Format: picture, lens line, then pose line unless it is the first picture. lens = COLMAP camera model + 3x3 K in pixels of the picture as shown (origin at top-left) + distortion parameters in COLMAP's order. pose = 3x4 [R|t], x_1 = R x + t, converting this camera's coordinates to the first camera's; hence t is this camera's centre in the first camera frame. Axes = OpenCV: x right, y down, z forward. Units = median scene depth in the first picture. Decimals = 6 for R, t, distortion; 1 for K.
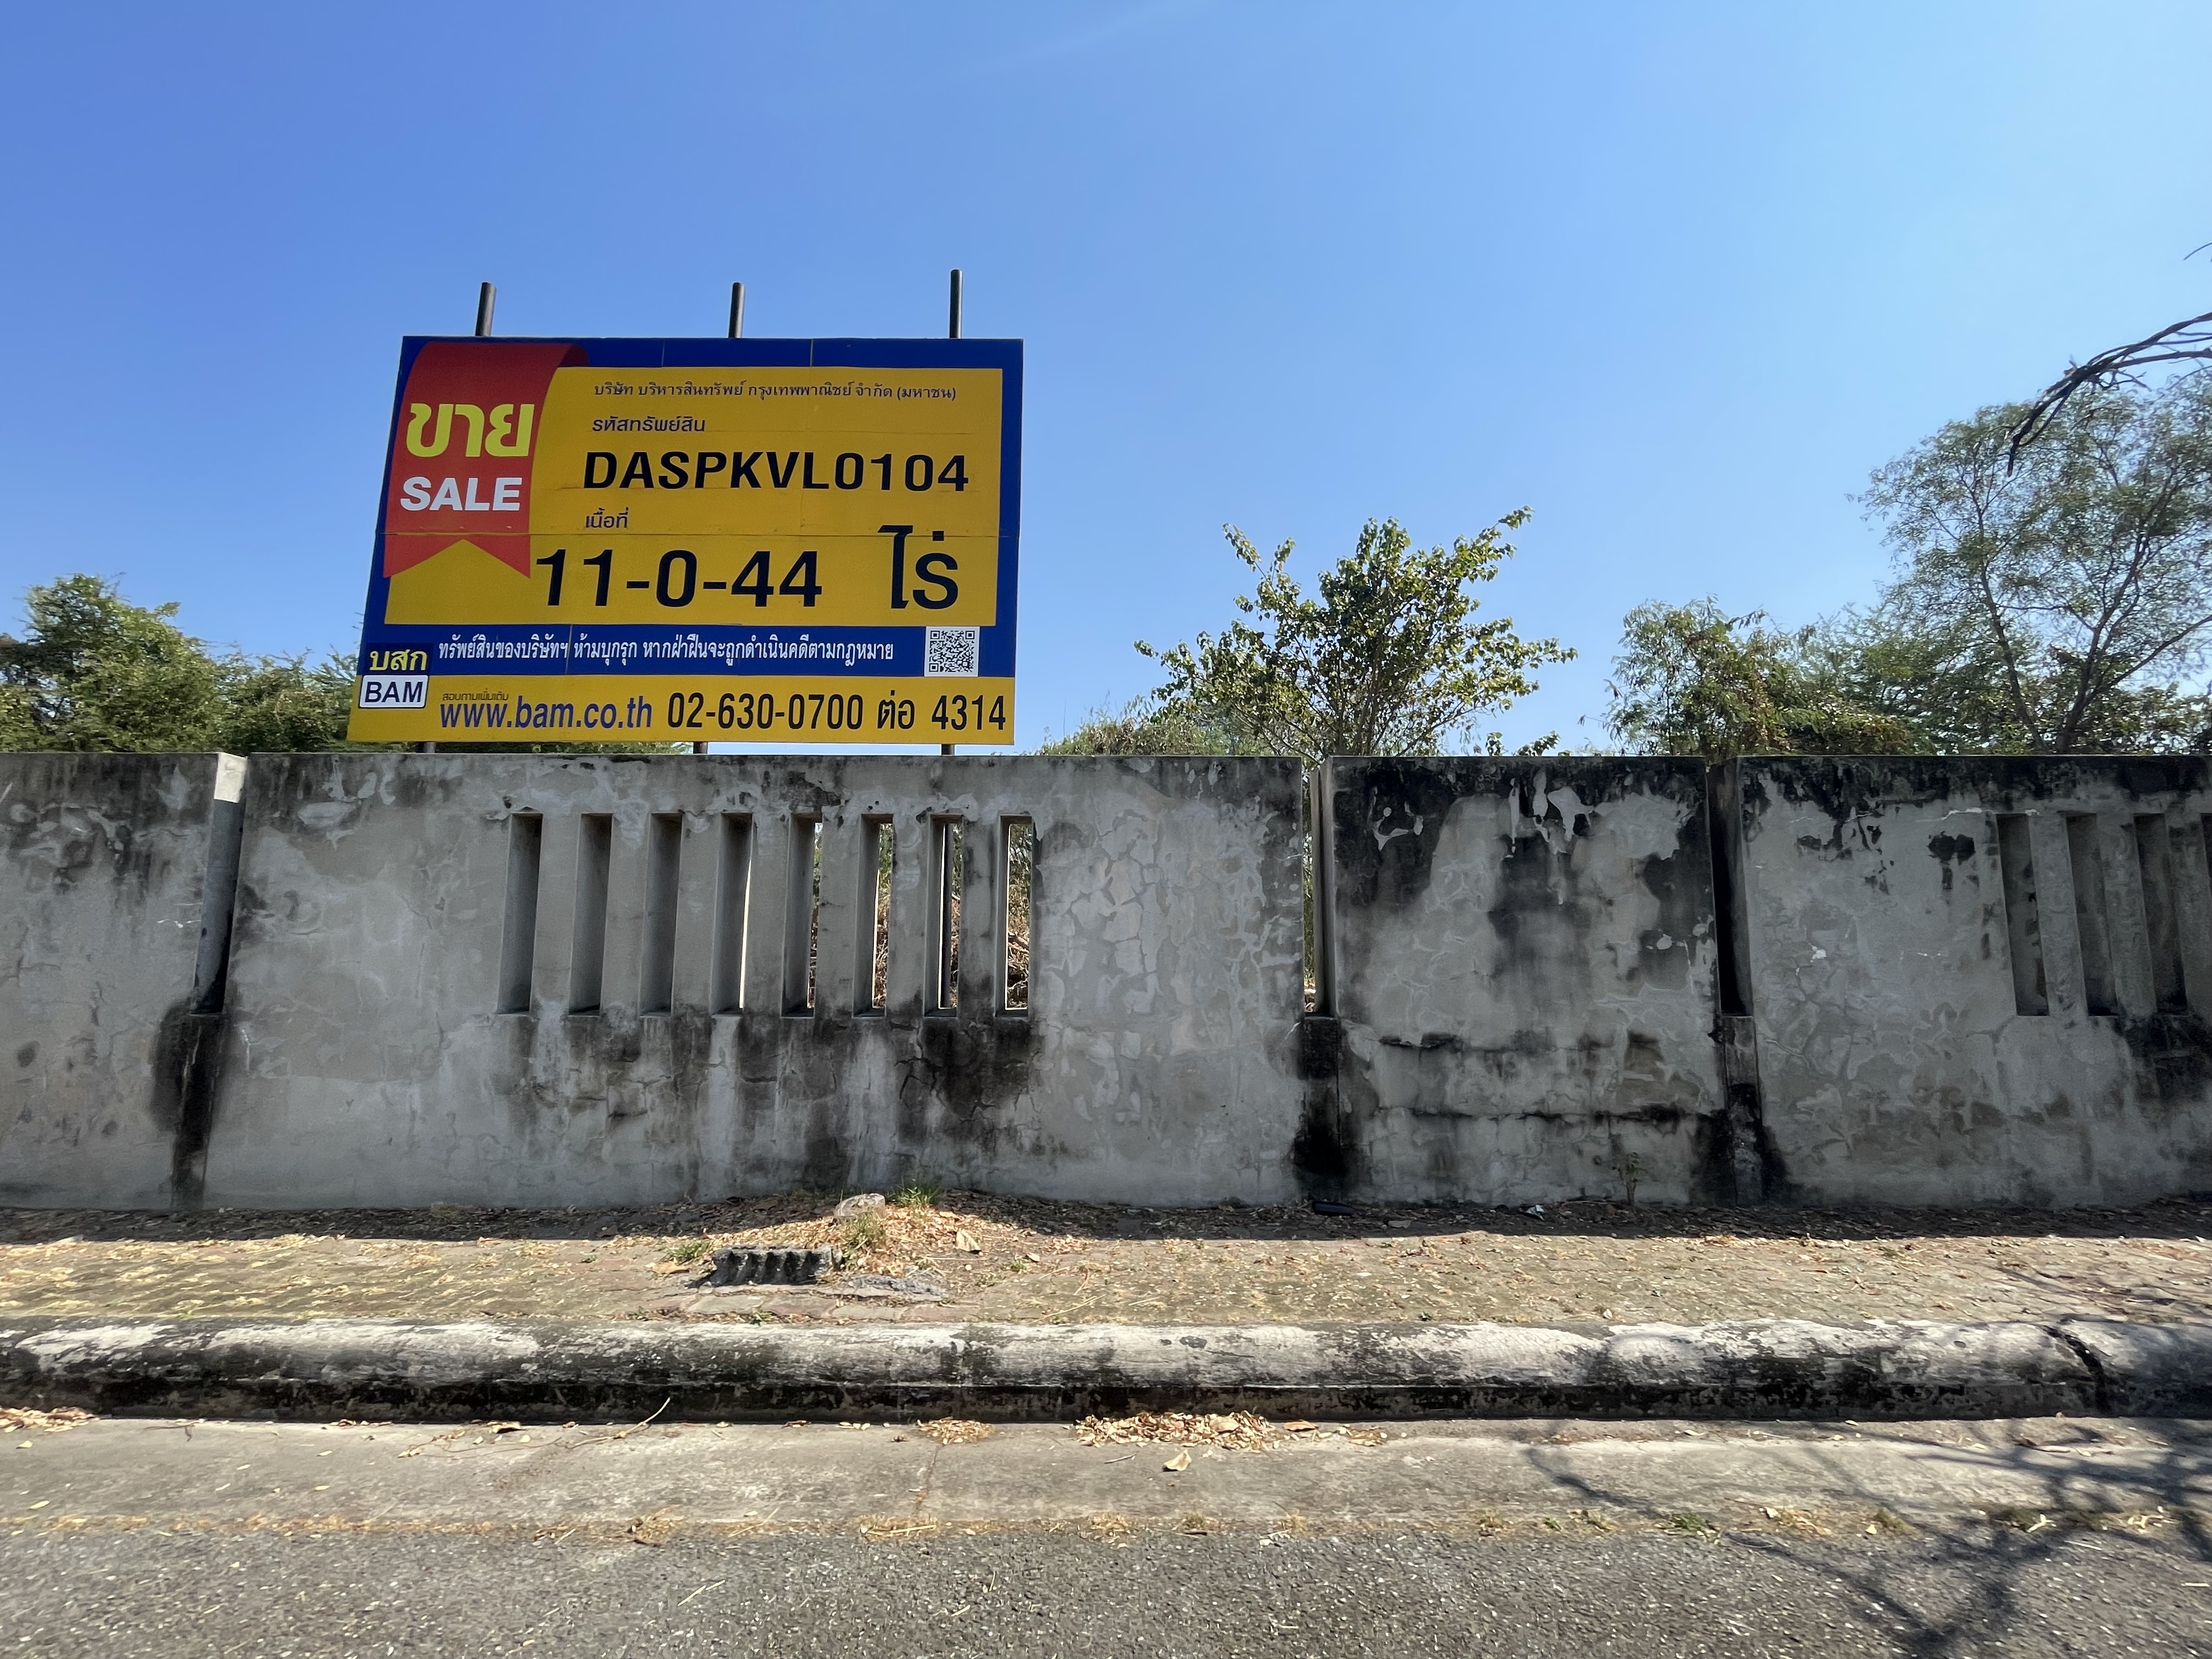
lens RADIAL K [[897.5, 0, 1106.0], [0, 897.5, 829.5], [0, 0, 1]] dist [-0.001171, -0.000052]
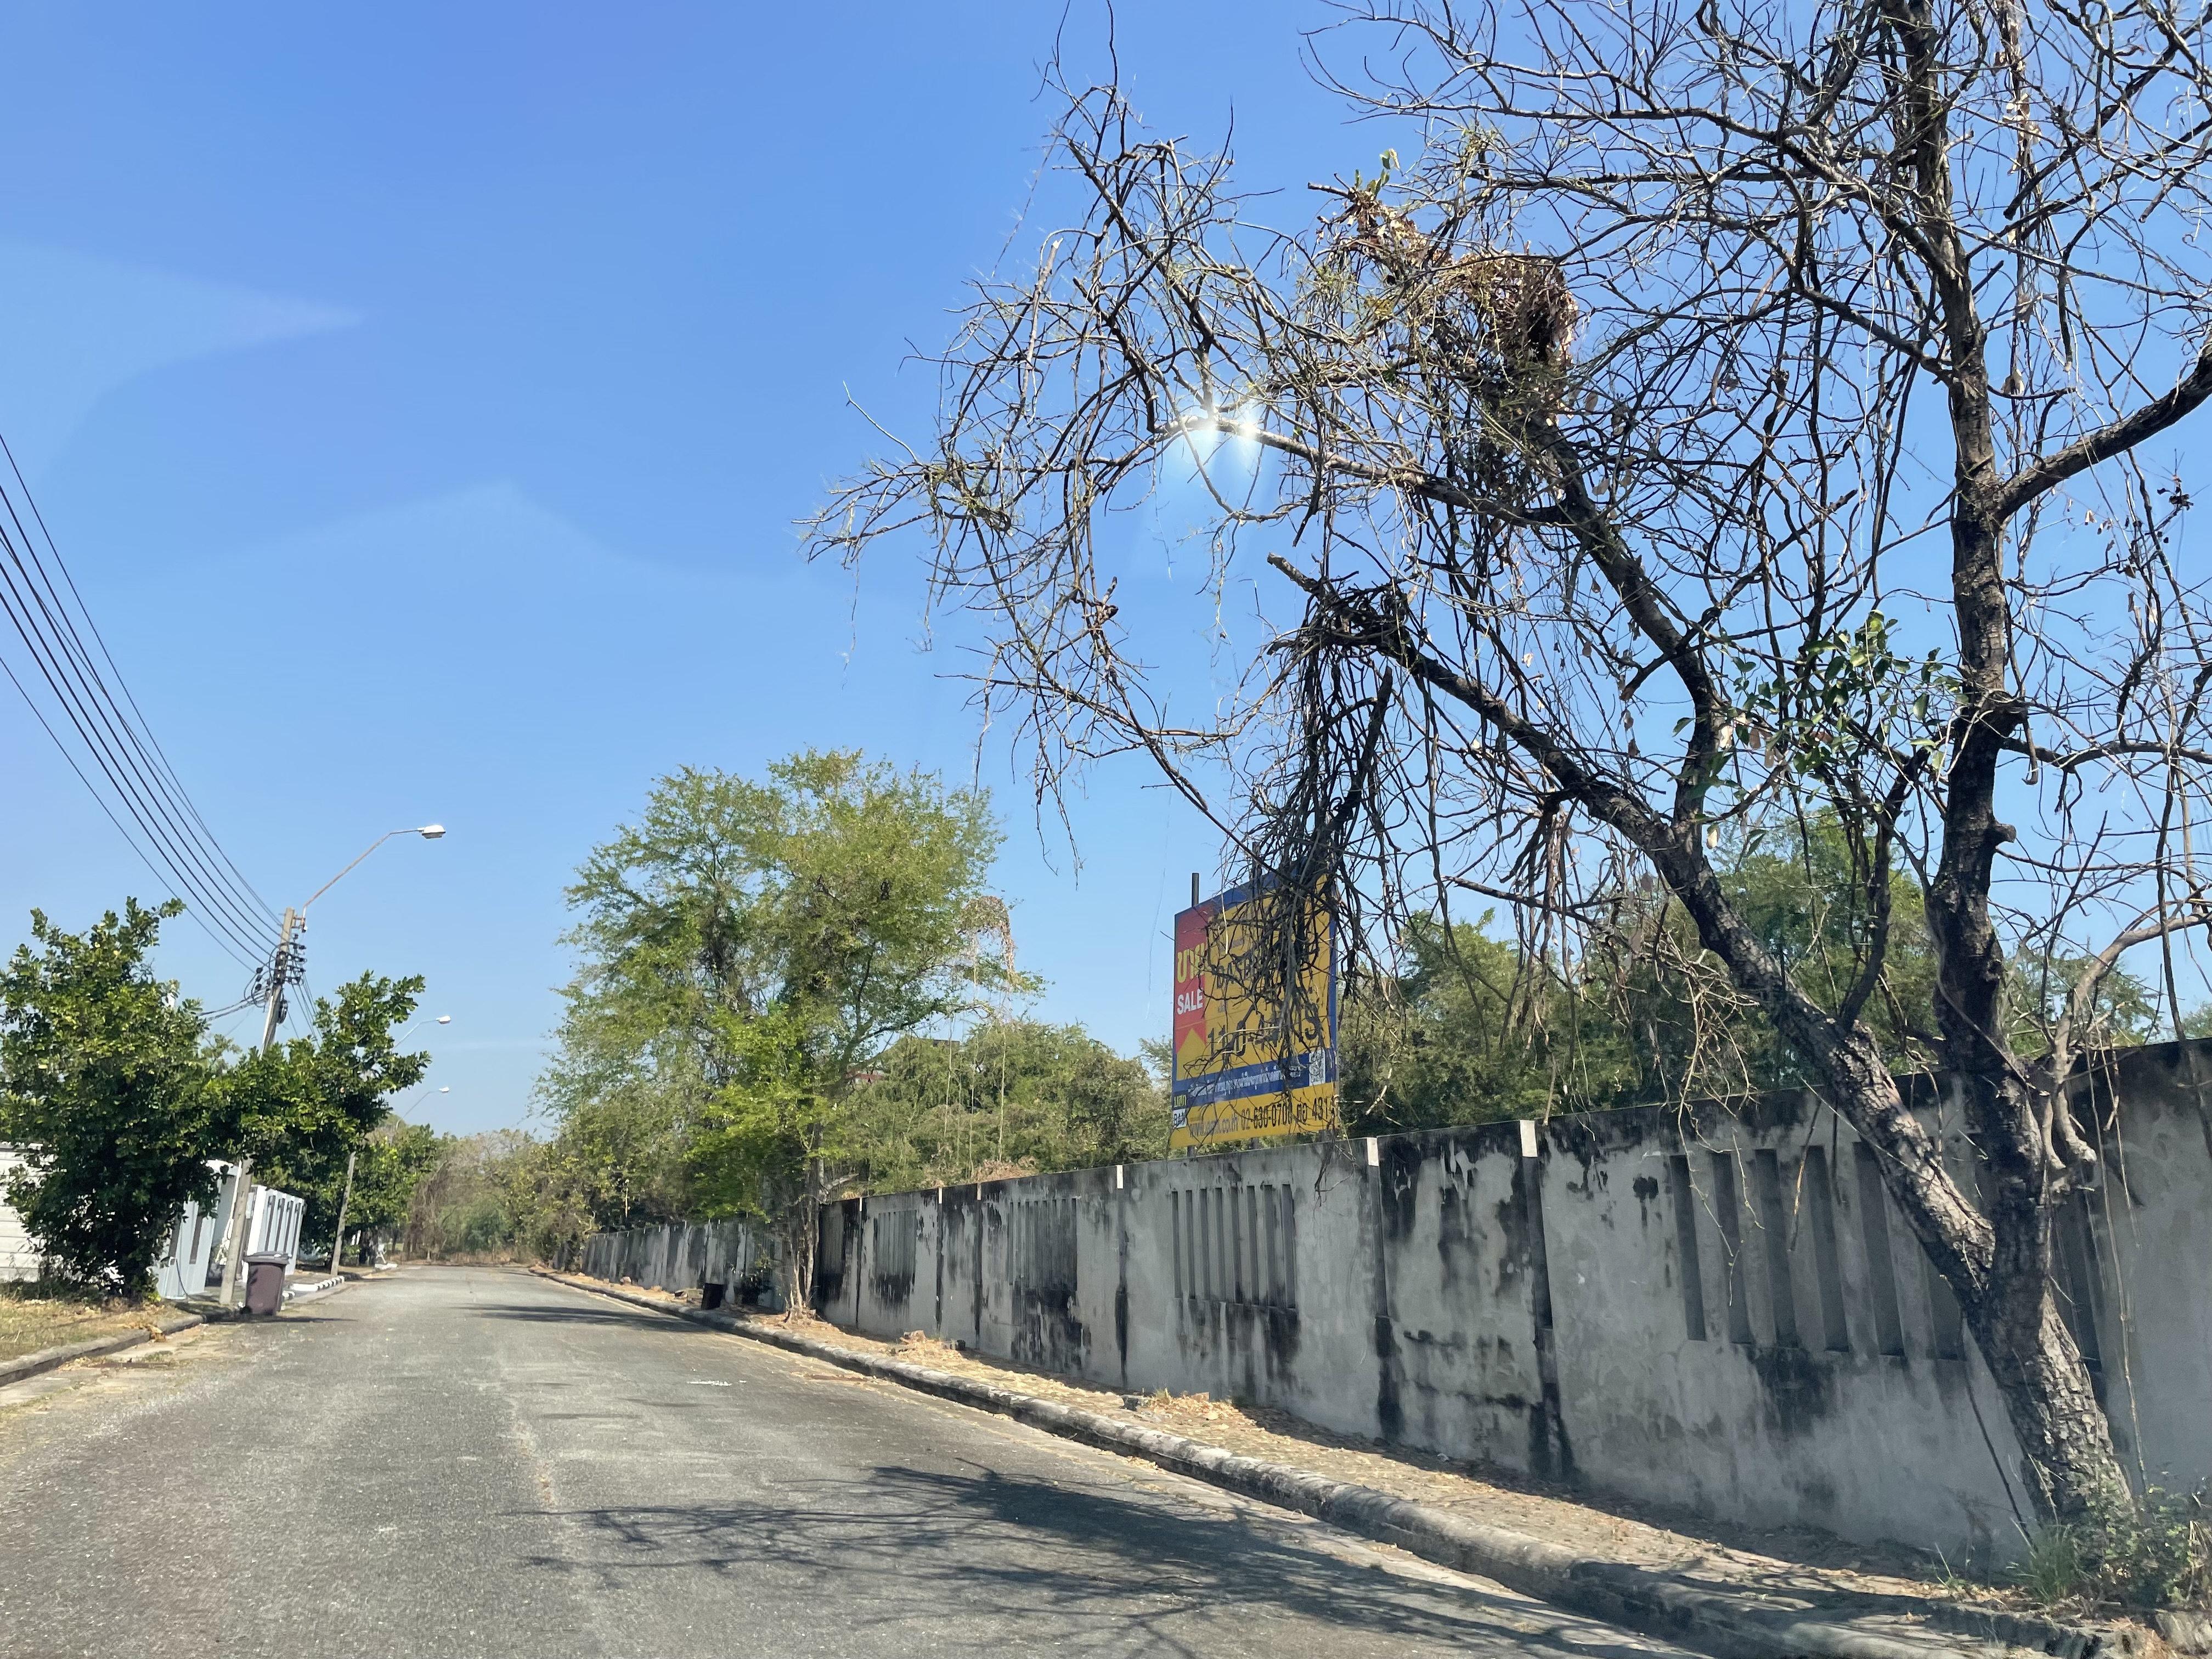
lens RADIAL K [[1660.0, 0, 1106.0], [0, 1660.0, 829.5], [0, 0, 1]] dist [0.146358, -0.216372]
pose [[0.346026, -0.227348, -0.910263, 2.797708], [0.116433, 0.973103, -0.198782, -0.078336], [0.930972, -0.037201, 0.363190, -0.431535]]
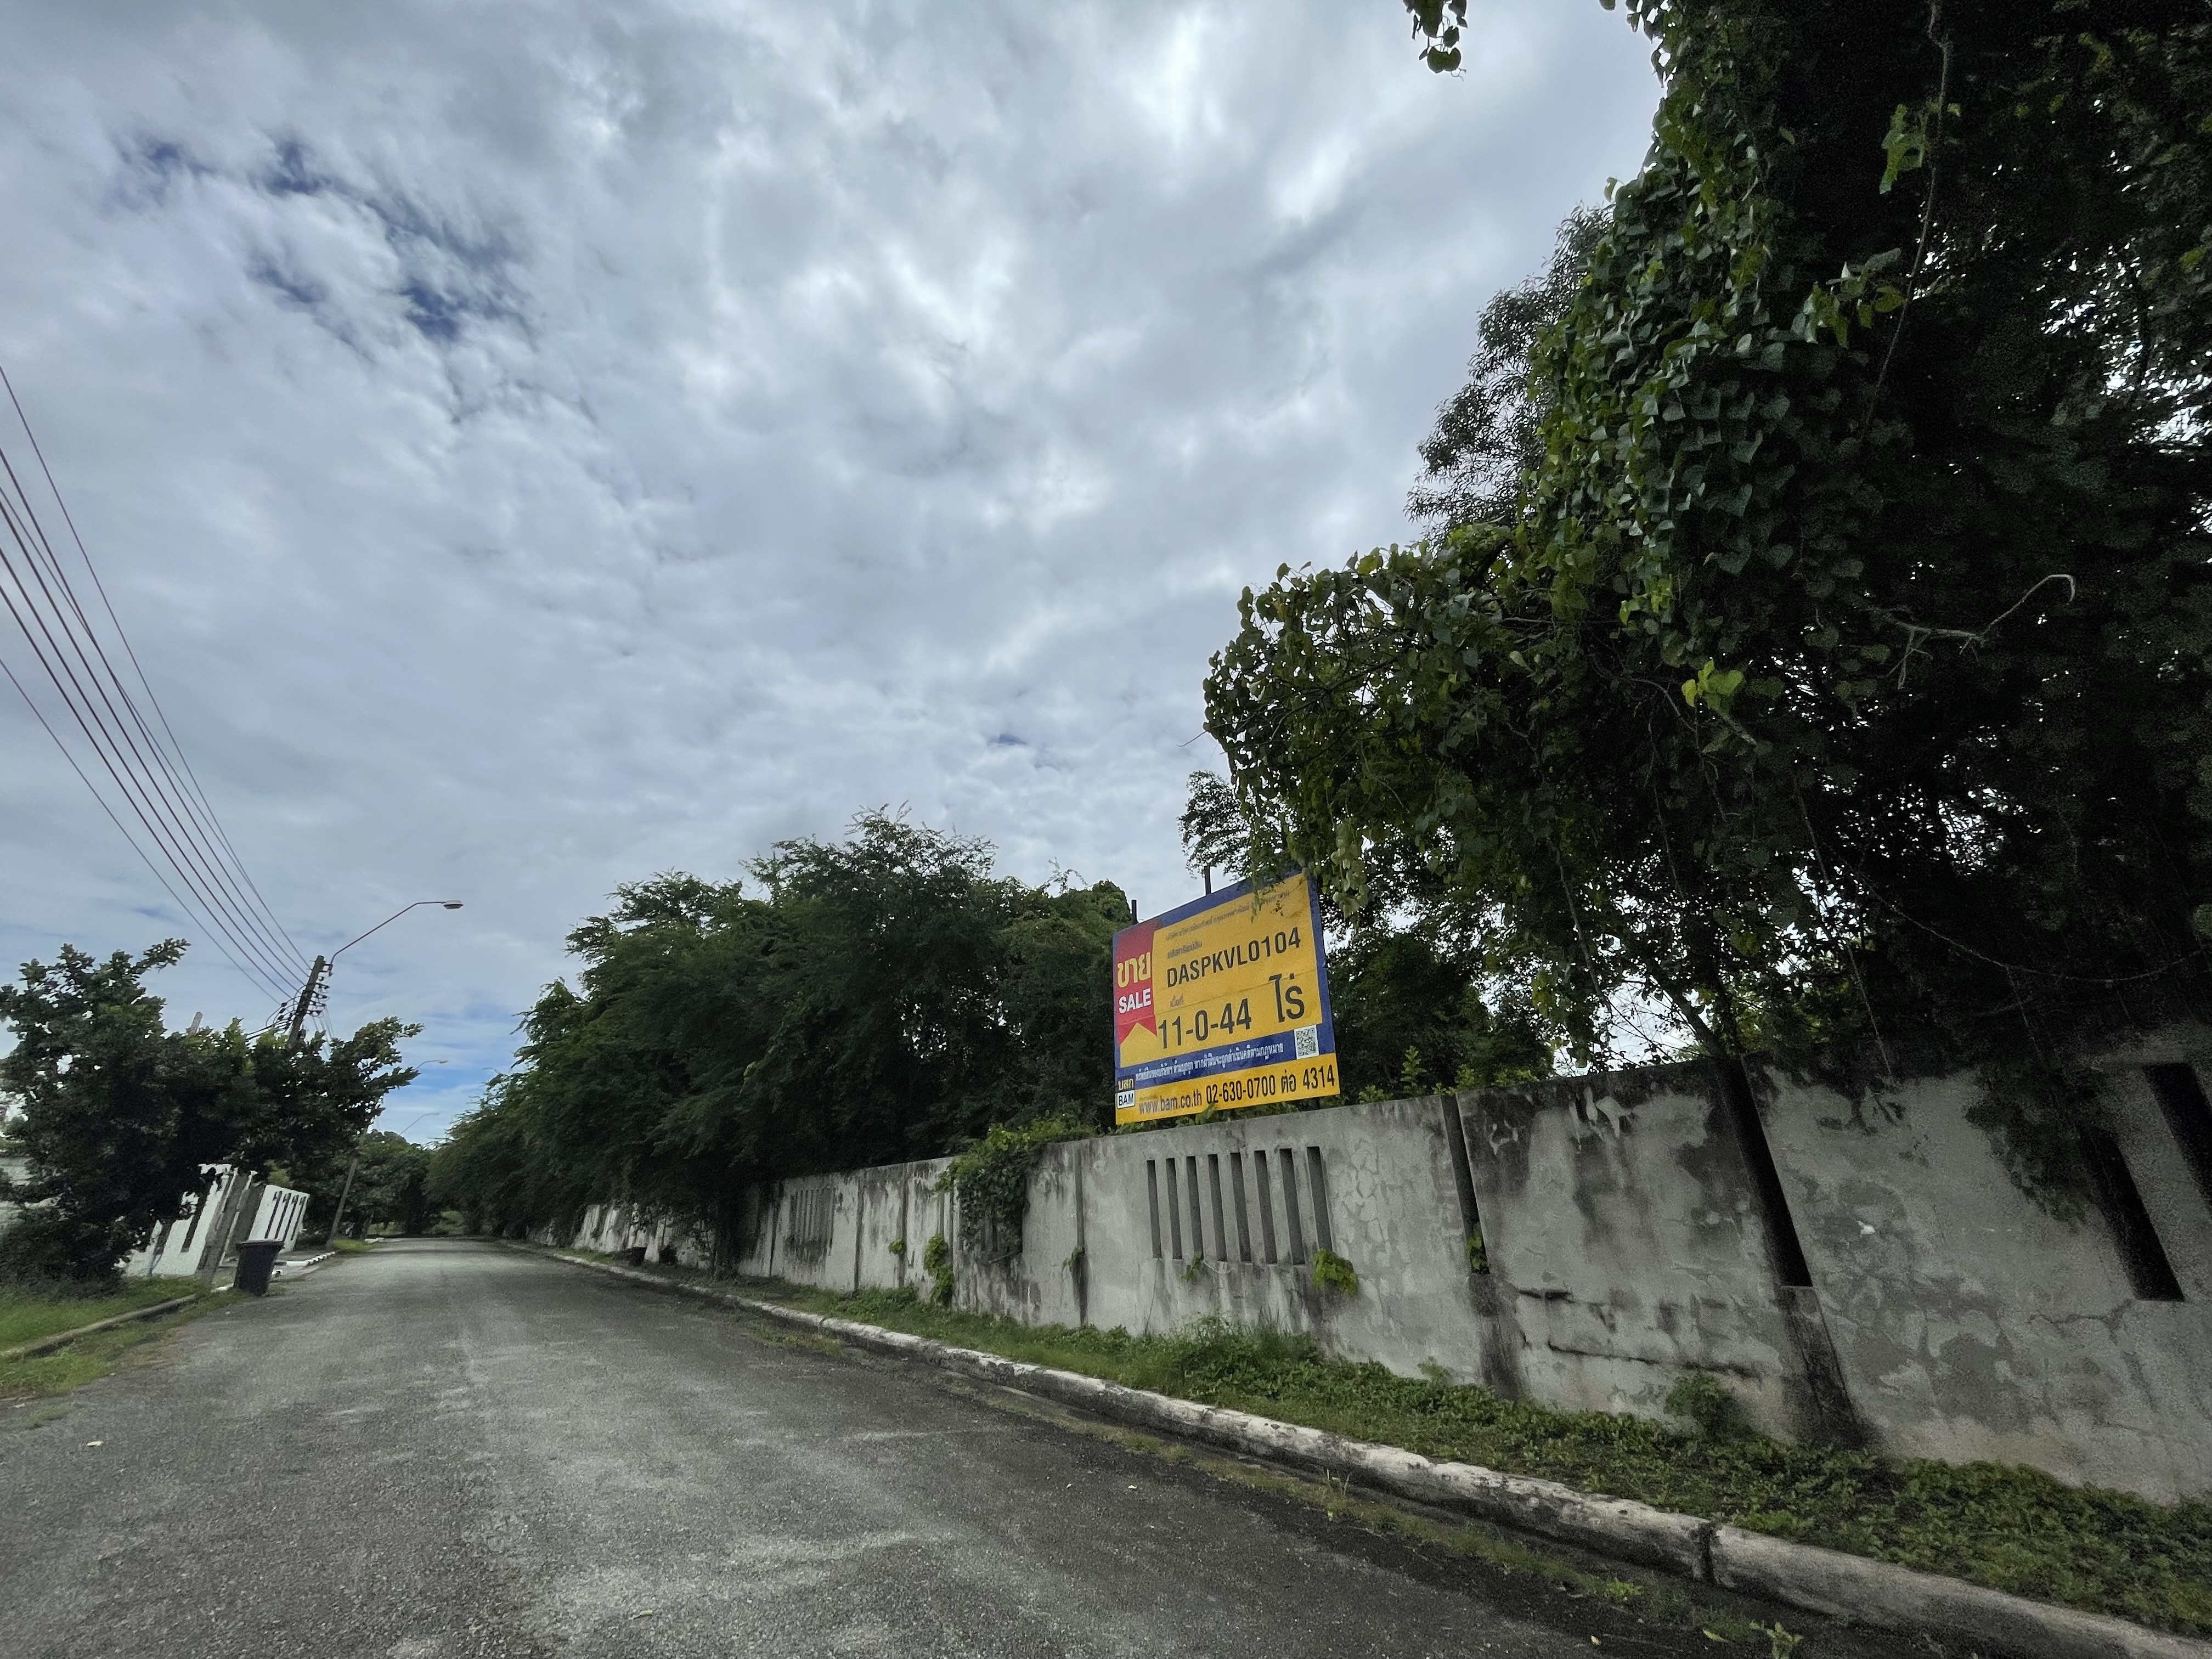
lens RADIAL K [[888.2, 0, 1106.0], [0, 888.2, 829.5], [0, 0, 1]] dist [-0.022719, 0.014166]
pose [[0.569420, -0.336666, -0.749944, 1.227684], [0.144542, 0.939081, -0.311825, -0.121196], [0.809239, 0.069161, 0.583394, -0.432126]]
